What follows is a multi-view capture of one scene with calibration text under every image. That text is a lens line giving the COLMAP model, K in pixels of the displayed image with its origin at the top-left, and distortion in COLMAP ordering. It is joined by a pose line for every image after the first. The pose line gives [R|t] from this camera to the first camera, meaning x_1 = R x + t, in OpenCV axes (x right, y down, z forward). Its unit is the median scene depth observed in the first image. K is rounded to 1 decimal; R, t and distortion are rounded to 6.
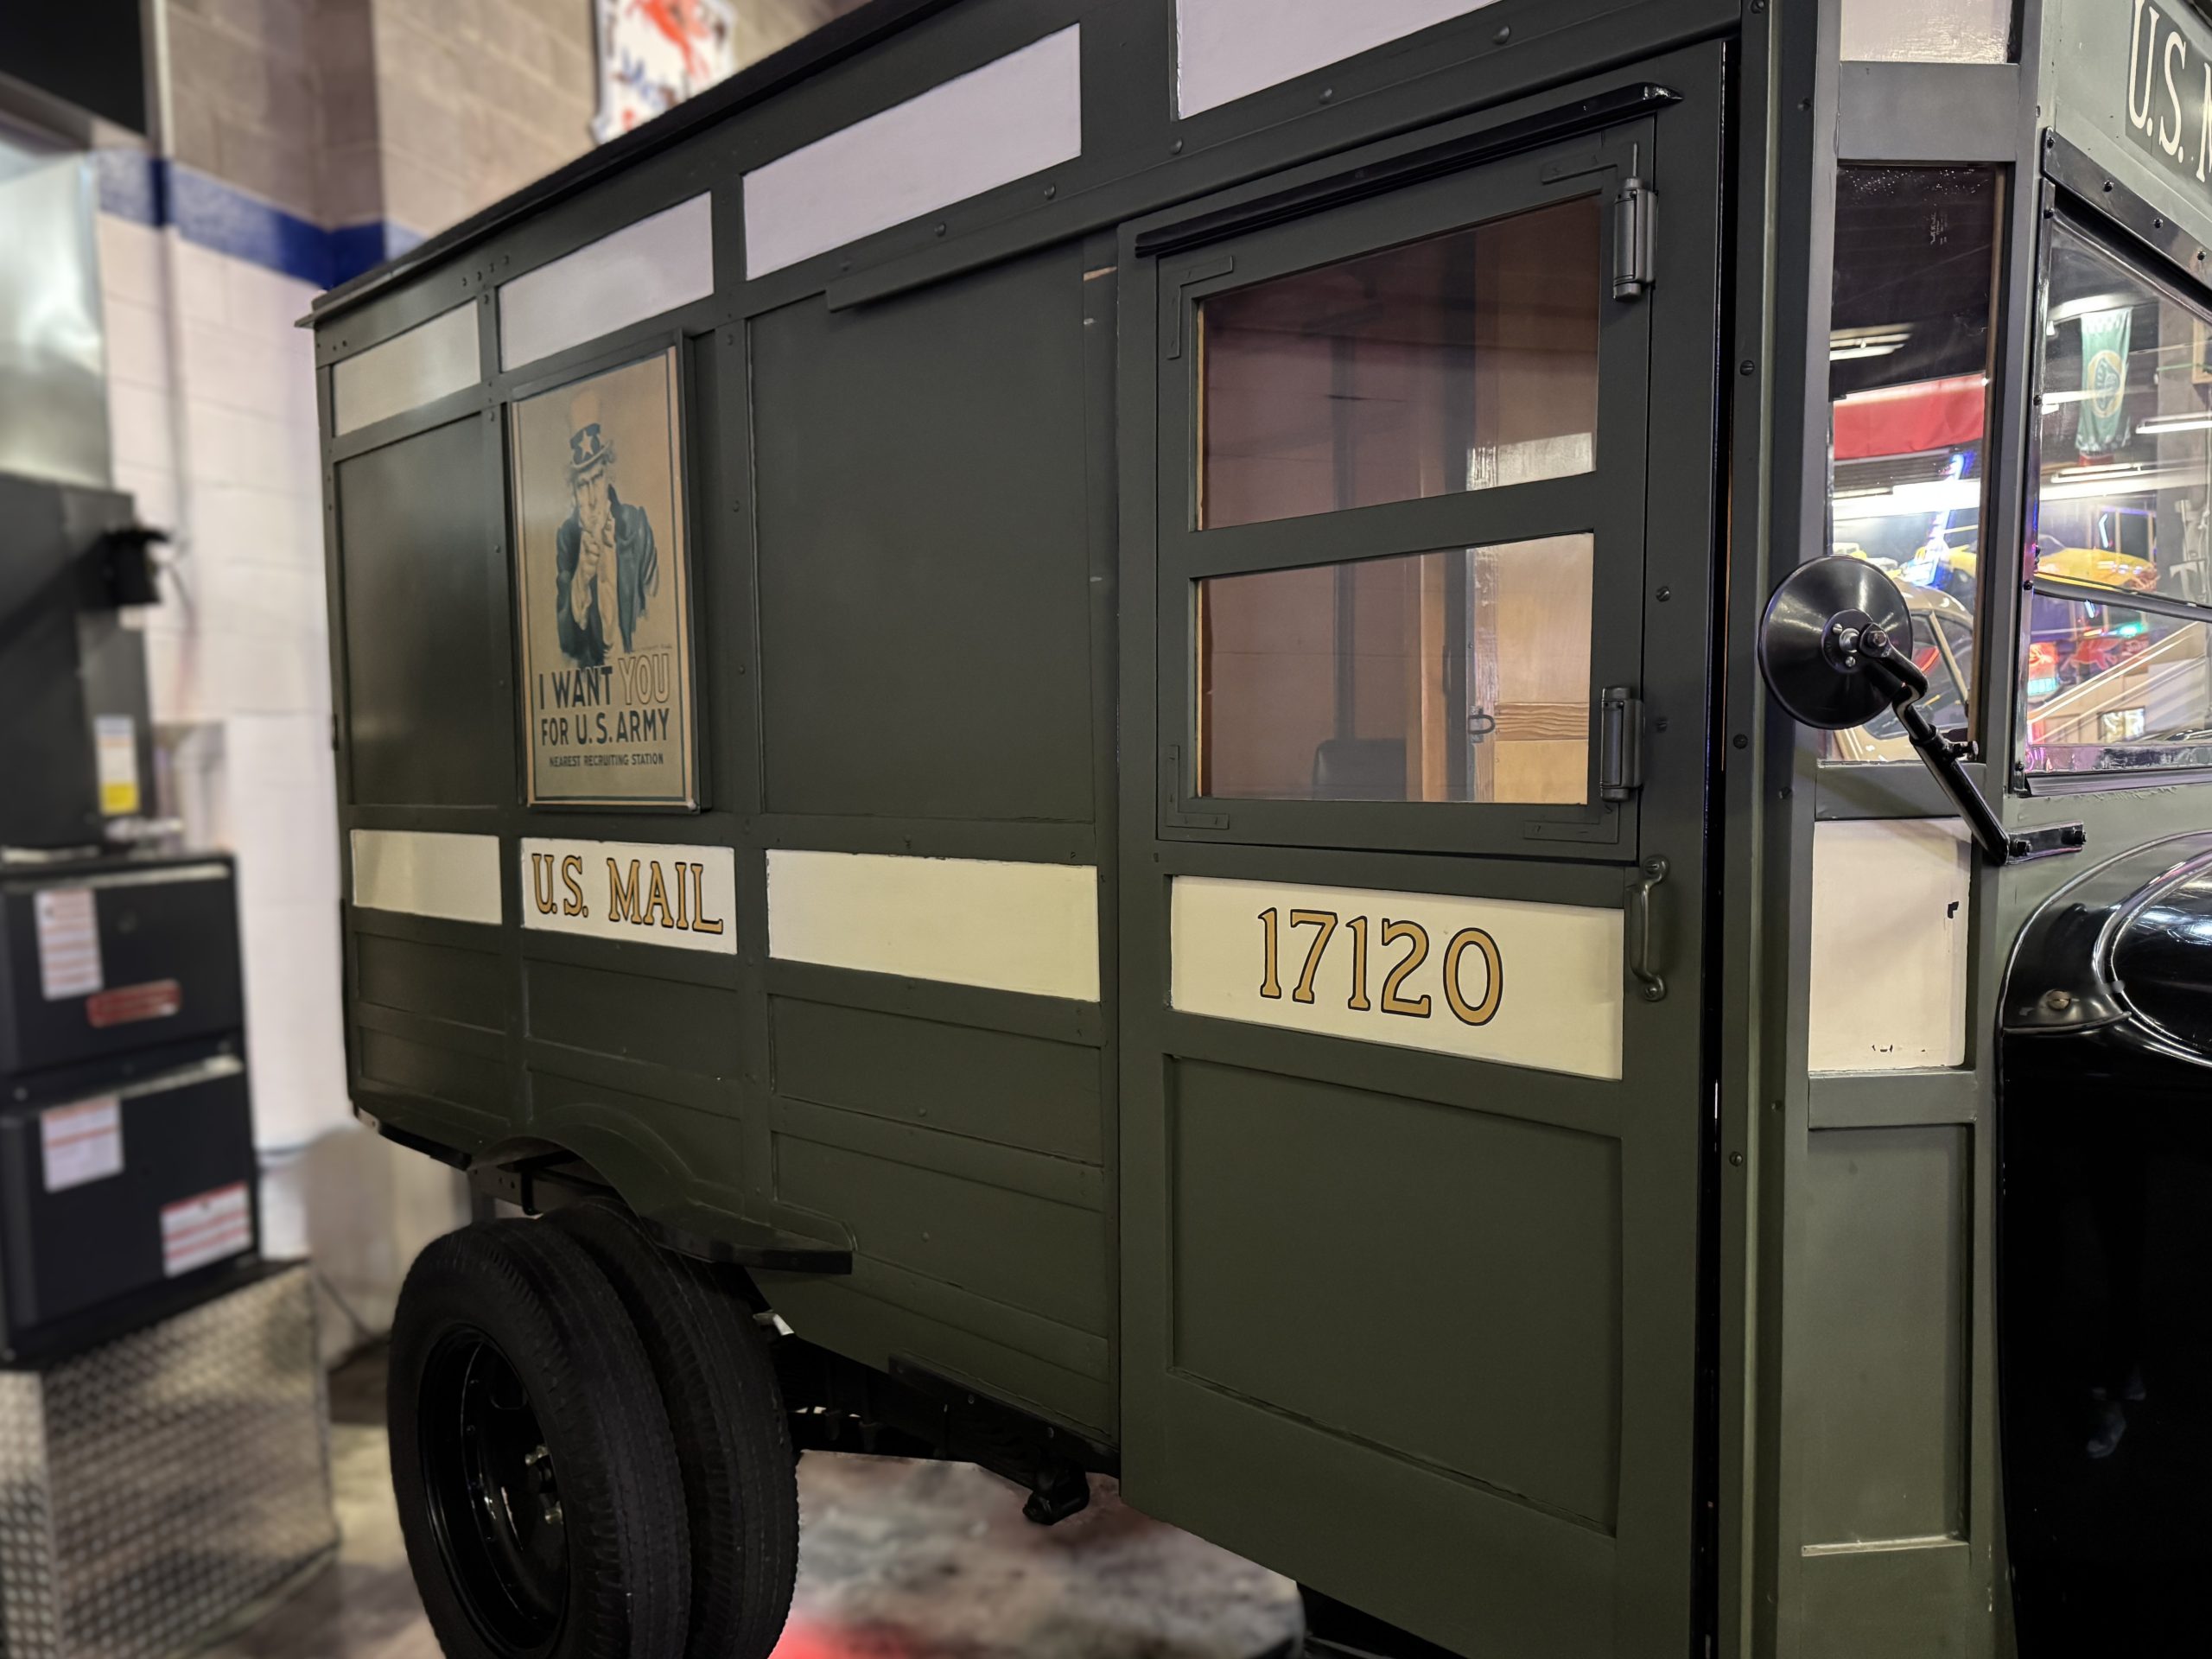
lens RADIAL K [[1589.8, 0, 1103.0], [0, 1589.8, 844.6], [0, 0, 1]] dist [0.029956, -0.039678]
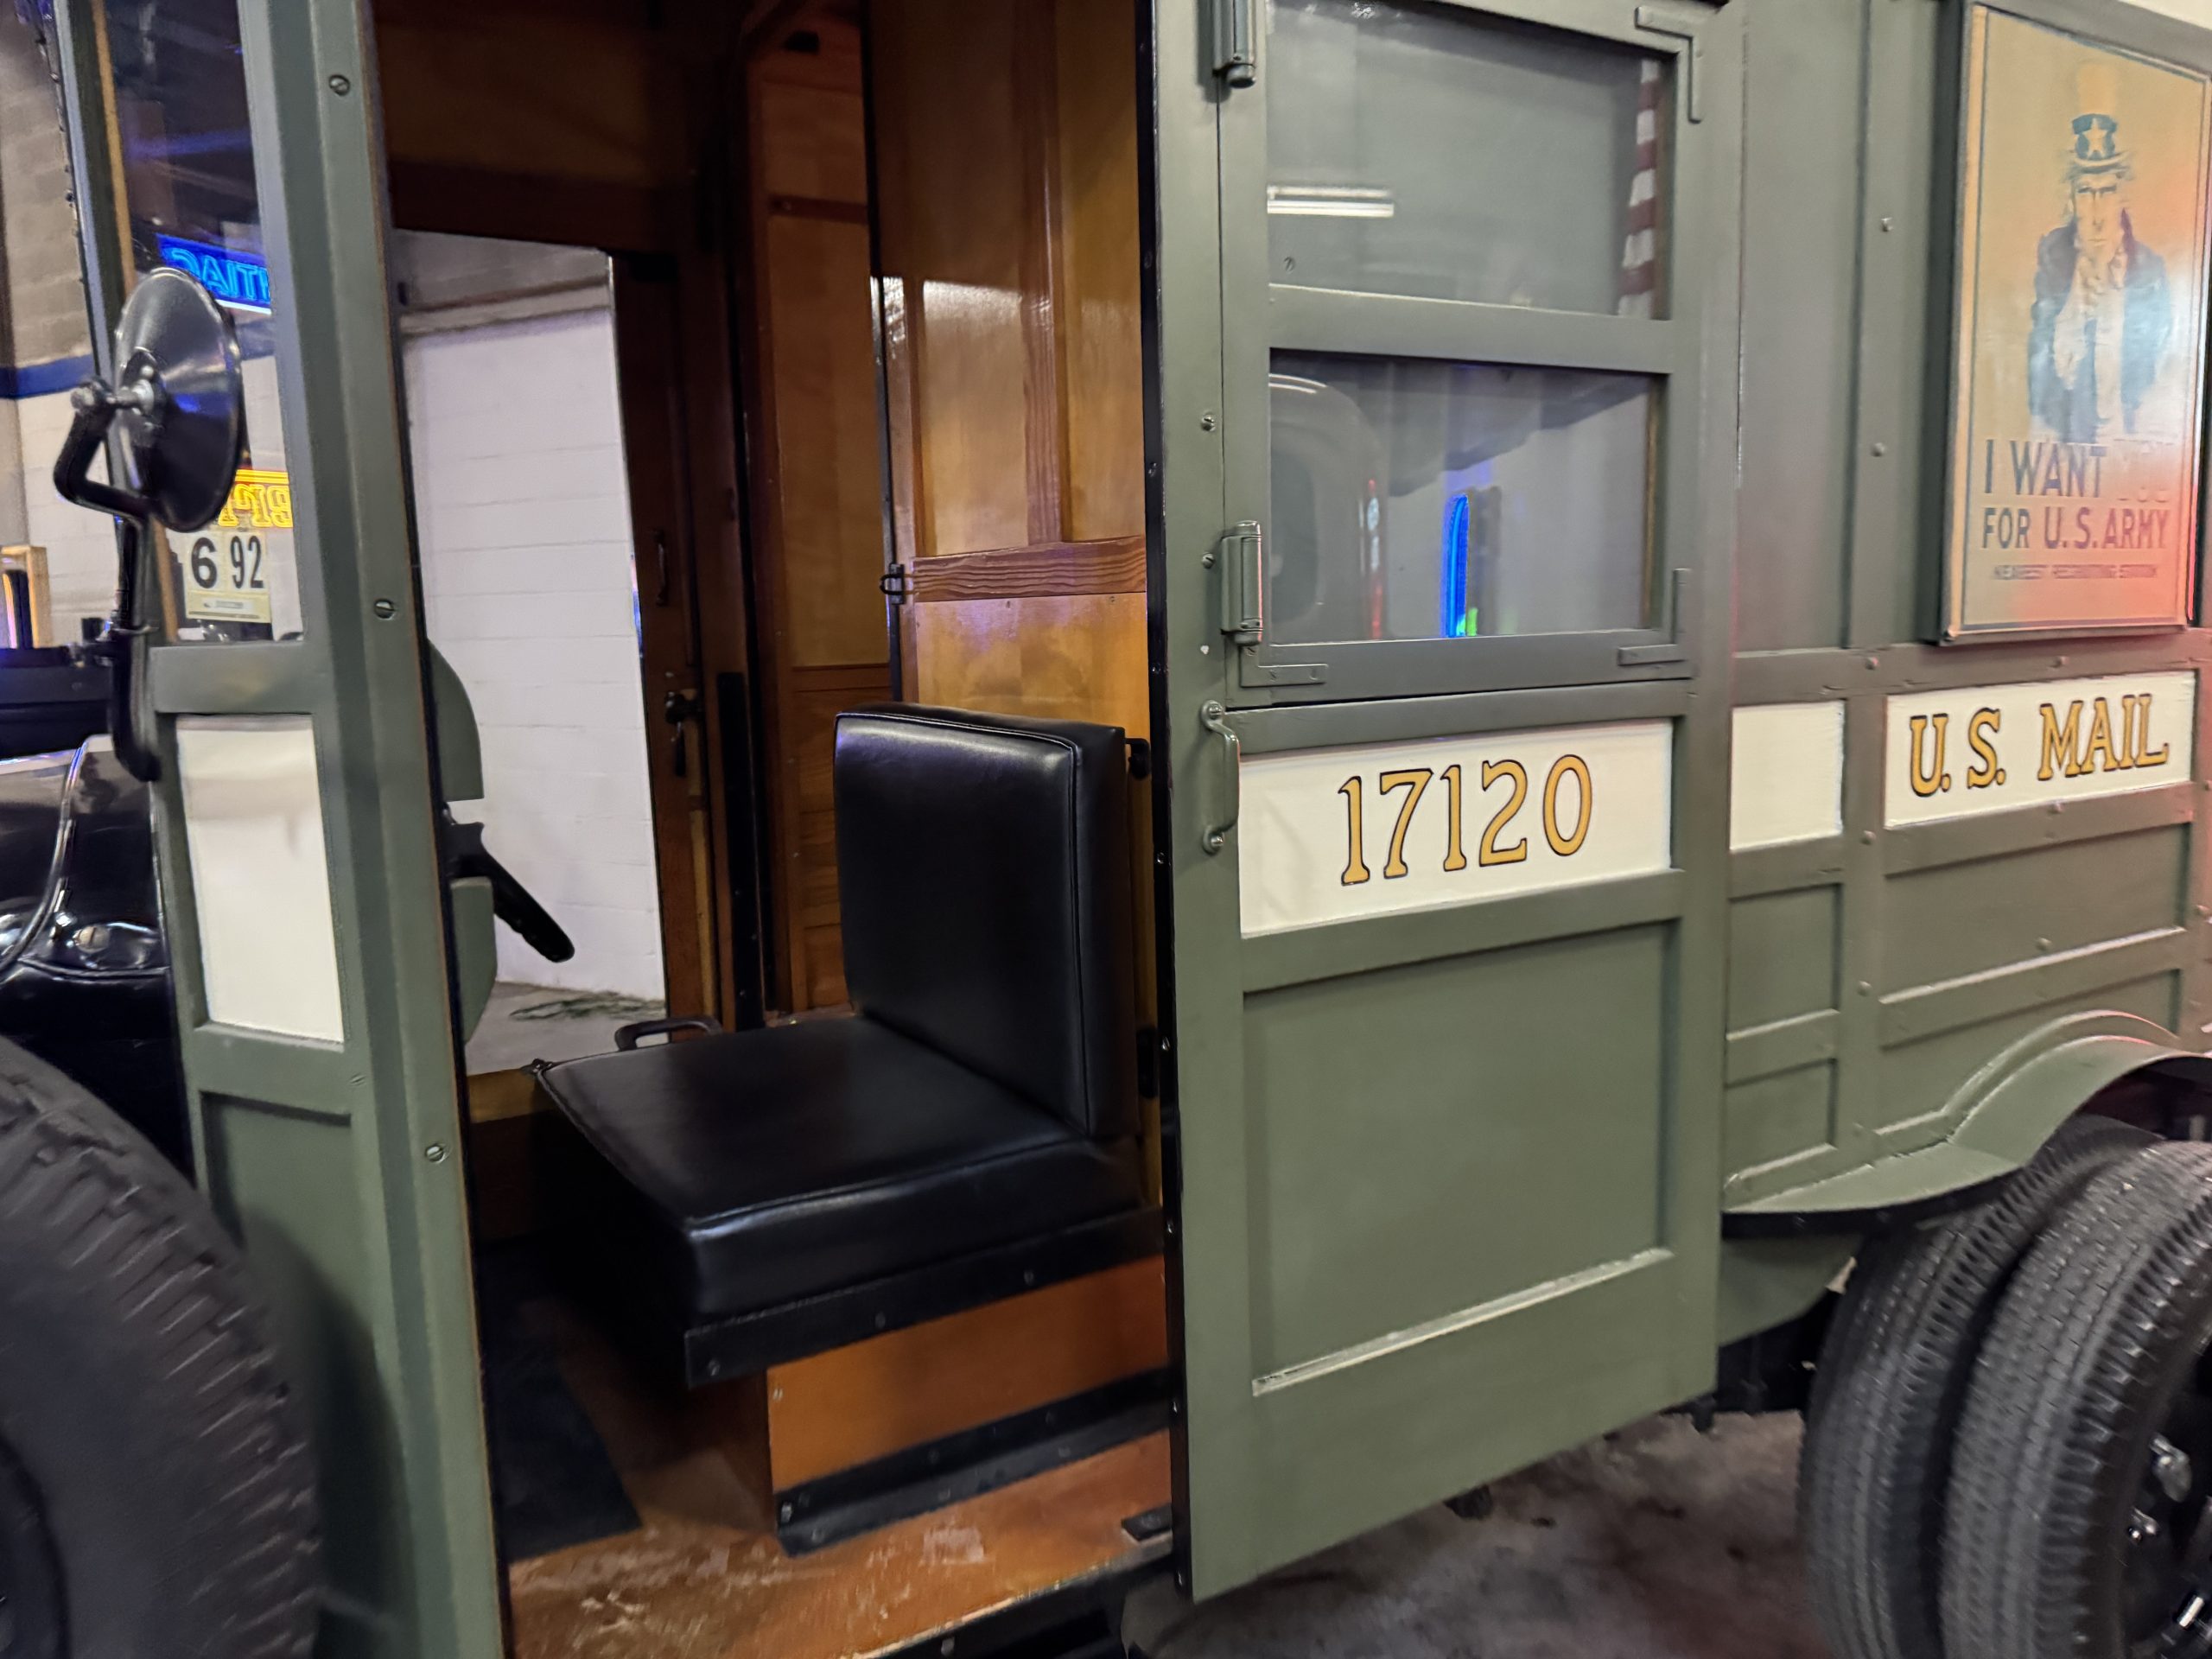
lens RADIAL K [[1589.8, 0, 1106.6], [0, 1589.8, 827.5], [0, 0, 1]] dist [0.029956, -0.039678]
pose [[0.230130, -0.116526, 0.966158, -1.171437], [0.069091, 0.992256, 0.103217, -0.042297], [-0.970704, 0.043000, 0.236399, 1.275718]]
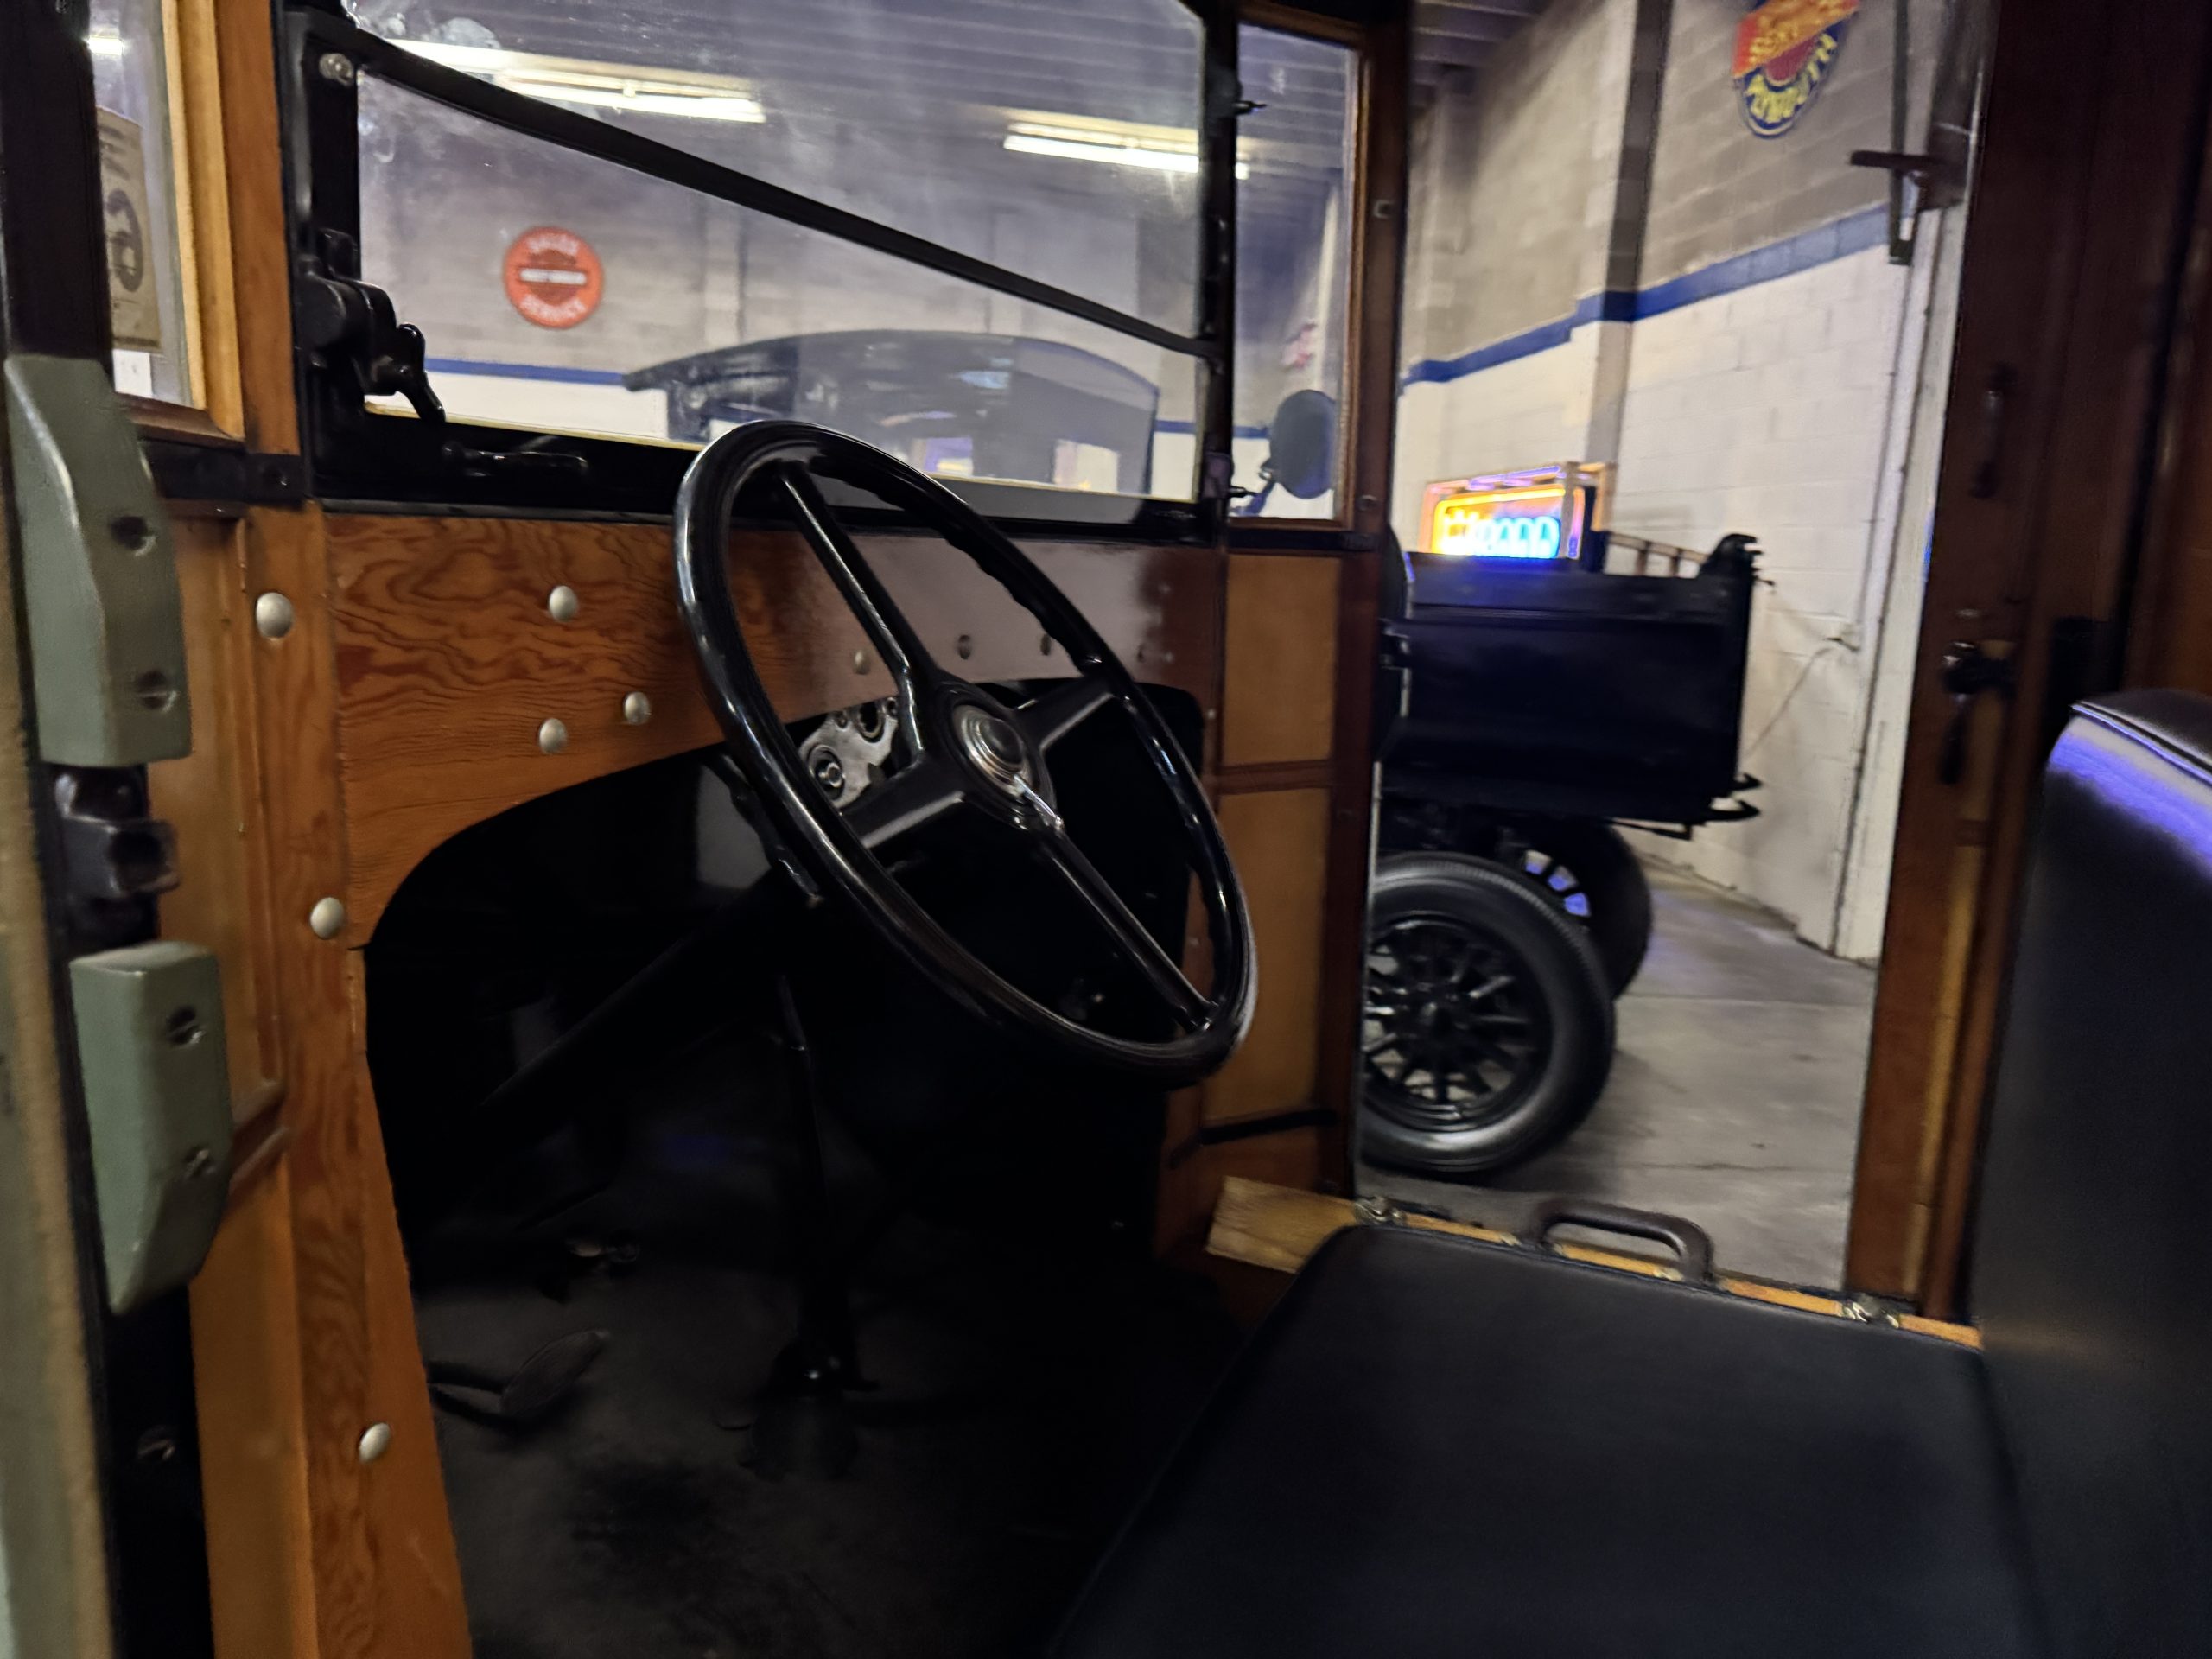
lens RADIAL K [[1589.8, 0, 1087.6], [0, 1589.8, 835.0], [0, 0, 1]] dist [0.029956, -0.039678]
pose [[0.926366, -0.016228, 0.376274, -0.785199], [-0.034458, 0.991229, 0.127584, -0.035775], [-0.375044, -0.131155, 0.917682, 1.339092]]
